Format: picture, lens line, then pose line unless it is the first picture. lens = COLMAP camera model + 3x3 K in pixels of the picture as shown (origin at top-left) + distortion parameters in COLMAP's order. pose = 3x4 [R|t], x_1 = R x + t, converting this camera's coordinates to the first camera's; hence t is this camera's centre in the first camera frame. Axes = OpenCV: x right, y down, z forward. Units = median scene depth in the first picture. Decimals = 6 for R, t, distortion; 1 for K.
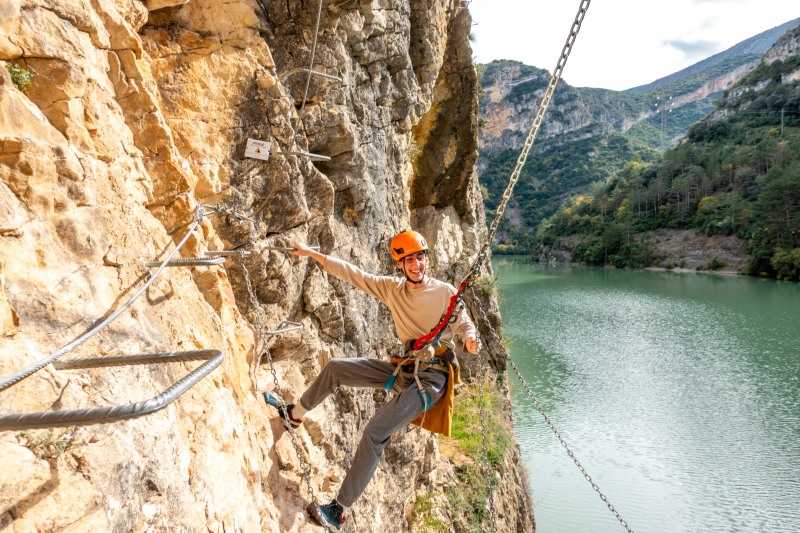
lens RADIAL K [[559.8, 0, 397.8], [0, 559.8, 267.4], [0, 0, 1]] dist [0.000502, -0.001644]
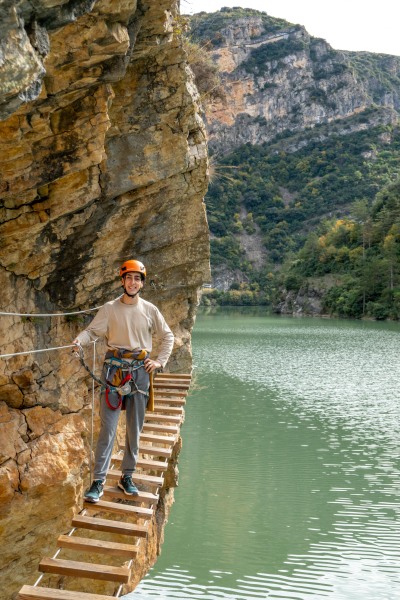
lens RADIAL K [[937.9, 0, 199.5], [0, 937.9, 300.3], [0, 0, 1]] dist [0.044436, 0.000000]
pose [[0.991667, 0.001066, 0.128823, 0.008698], [0.003114, 0.999475, -0.032246, 0.013487], [-0.128790, 0.032379, 0.991143, -0.174483]]
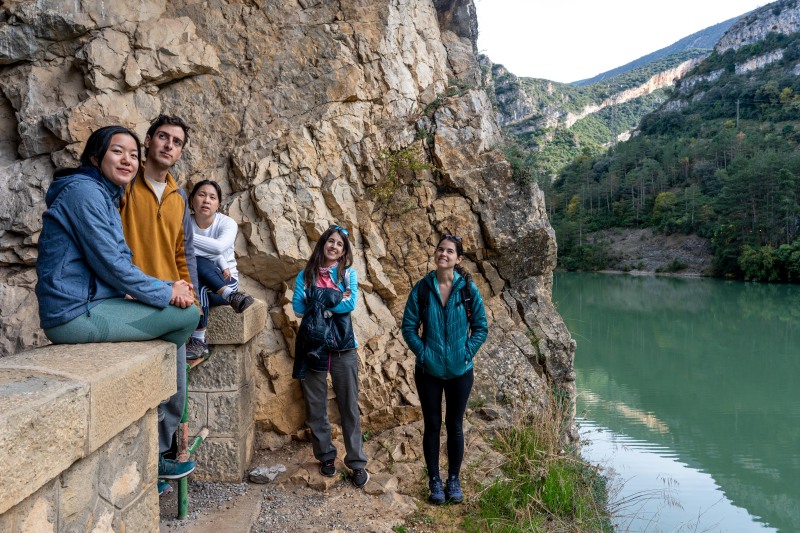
lens RADIAL K [[626.0, 0, 394.9], [0, 626.0, 268.0], [0, 0, 1]] dist [-0.003608, -0.003927]
pose [[0.993029, -0.000444, 0.117868, 0.002246], [0.002147, 0.999895, -0.014321, 0.009503], [-0.117849, 0.014474, 0.992926, 0.050232]]
